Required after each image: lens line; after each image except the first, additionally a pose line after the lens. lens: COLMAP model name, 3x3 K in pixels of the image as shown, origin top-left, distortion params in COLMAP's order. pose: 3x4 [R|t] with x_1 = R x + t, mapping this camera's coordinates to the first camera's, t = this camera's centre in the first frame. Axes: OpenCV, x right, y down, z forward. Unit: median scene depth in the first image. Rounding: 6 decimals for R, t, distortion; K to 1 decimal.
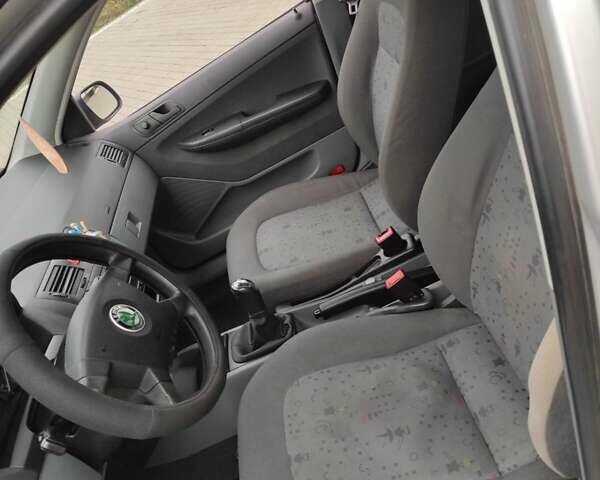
lens RADIAL K [[577.6, 0, 300.0], [0, 577.6, 240.0], [0, 0, 1]] dist [0.092284, -0.149225]
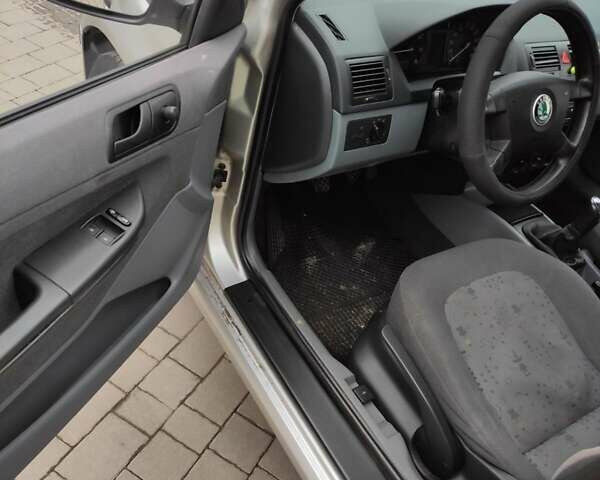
lens RADIAL K [[577.6, 0, 300.0], [0, 577.6, 240.0], [0, 0, 1]] dist [0.092284, -0.149225]
pose [[0.255631, 0.930997, -0.260573, 0.123192], [-0.819816, 0.351603, 0.451971, 0.080104], [0.512402, 0.098084, 0.853126, -0.230432]]
